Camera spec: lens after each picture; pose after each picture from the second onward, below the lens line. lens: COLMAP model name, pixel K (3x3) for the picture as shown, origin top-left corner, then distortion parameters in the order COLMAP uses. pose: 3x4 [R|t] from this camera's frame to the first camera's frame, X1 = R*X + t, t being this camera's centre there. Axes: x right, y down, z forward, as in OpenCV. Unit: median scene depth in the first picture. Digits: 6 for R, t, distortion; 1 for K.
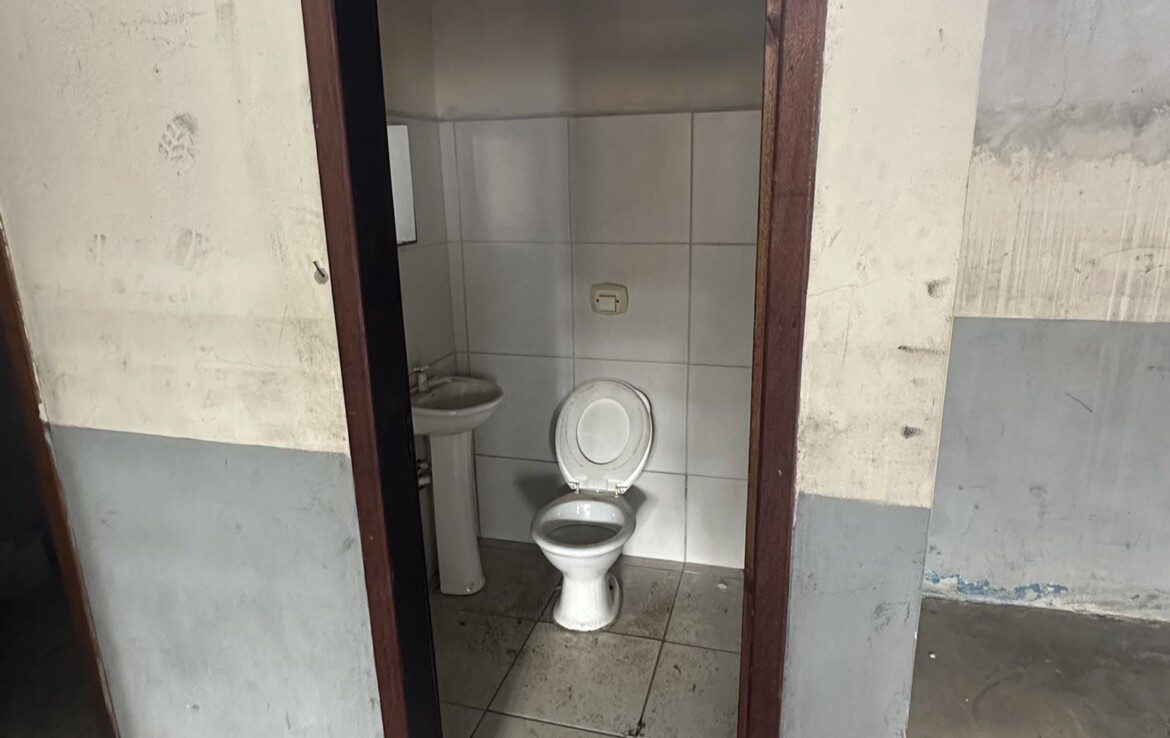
lens RADIAL K [[722.2, 0, 583.5], [0, 722.2, 365.7], [0, 0, 1]] dist [0.000503, 0.000088]
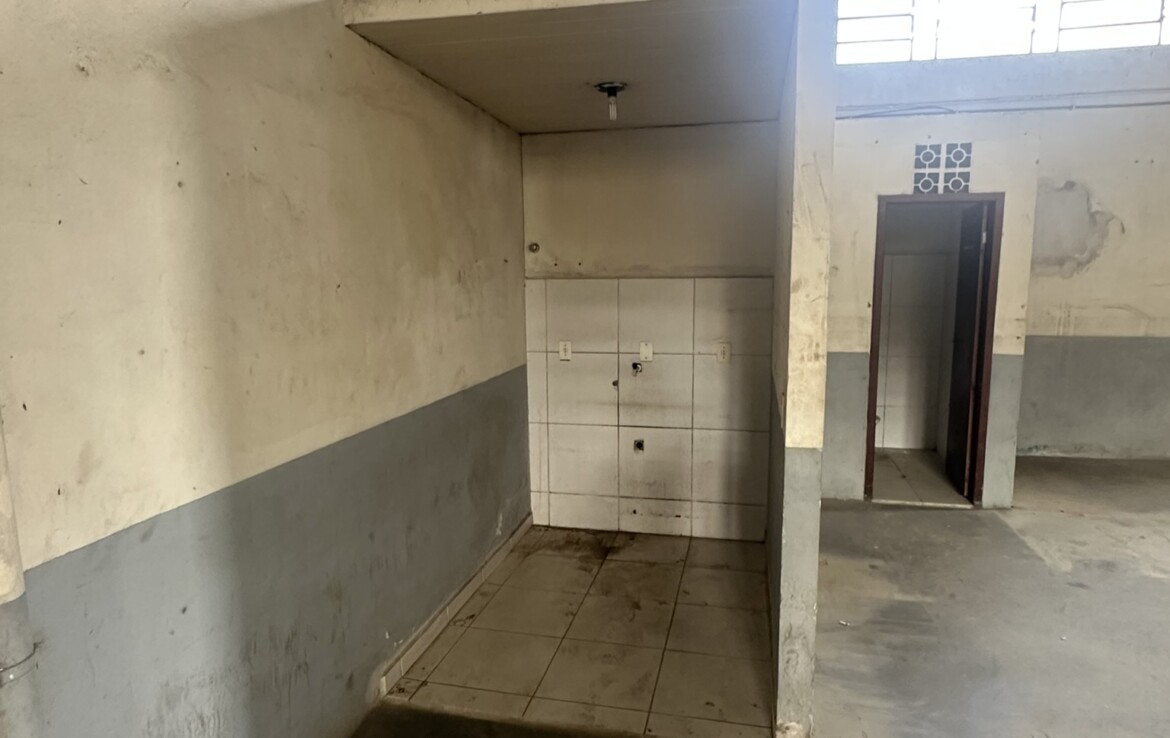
lens RADIAL K [[722.2, 0, 587.9], [0, 722.2, 373.3], [0, 0, 1]] dist [0.000503, 0.000088]
pose [[0.998186, 0.003421, 0.060105, -1.194315], [0.003801, 0.992811, -0.119635, 0.399965], [-0.060082, 0.119646, 0.990997, -1.569291]]
